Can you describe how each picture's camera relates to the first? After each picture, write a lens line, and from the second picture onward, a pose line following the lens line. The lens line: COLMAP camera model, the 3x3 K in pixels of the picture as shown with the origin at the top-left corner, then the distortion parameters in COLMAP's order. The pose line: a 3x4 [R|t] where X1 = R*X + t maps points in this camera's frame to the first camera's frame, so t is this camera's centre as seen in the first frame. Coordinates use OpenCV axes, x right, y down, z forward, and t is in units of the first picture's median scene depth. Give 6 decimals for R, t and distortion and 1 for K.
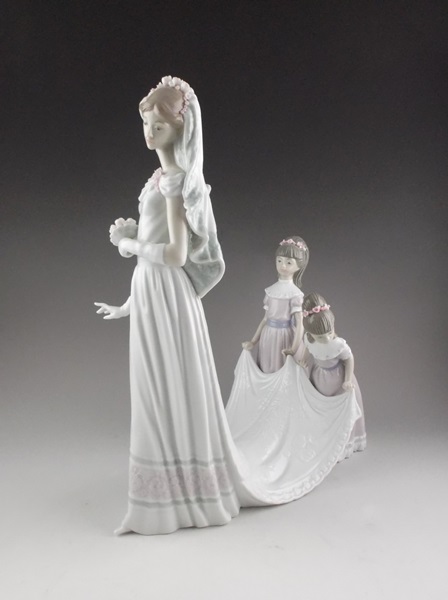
lens RADIAL K [[616.3, 0, 221.3], [0, 616.3, 300.4], [0, 0, 1]] dist [-0.006820, 0.000000]
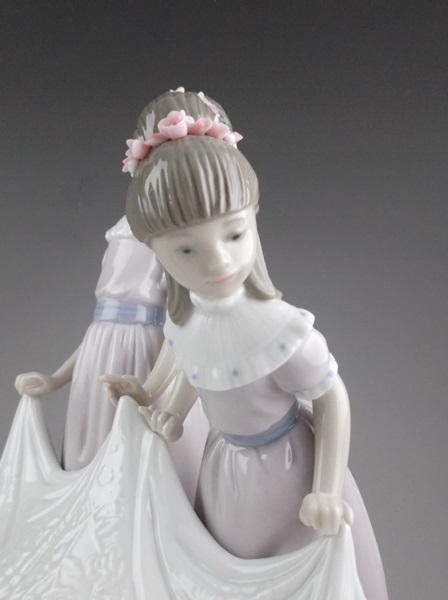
lens RADIAL K [[616.3, 0, 219.4], [0, 616.3, 299.4], [0, 0, 1]] dist [-0.006820, 0.000000]
pose [[0.997557, 0.049417, -0.049377, 0.172193], [-0.061306, 0.958146, -0.279639, 0.127895], [0.033491, 0.281983, 0.958835, 0.745107]]
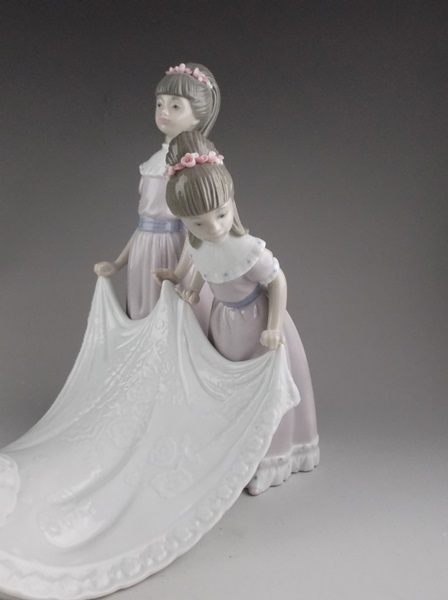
lens RADIAL K [[616.3, 0, 223.1], [0, 616.3, 300.1], [0, 0, 1]] dist [-0.006820, 0.000000]
pose [[0.999231, 0.015230, -0.036118, 0.183059], [-0.014915, 0.999849, 0.008966, 0.103941], [0.036249, -0.008420, 0.999307, 0.514101]]
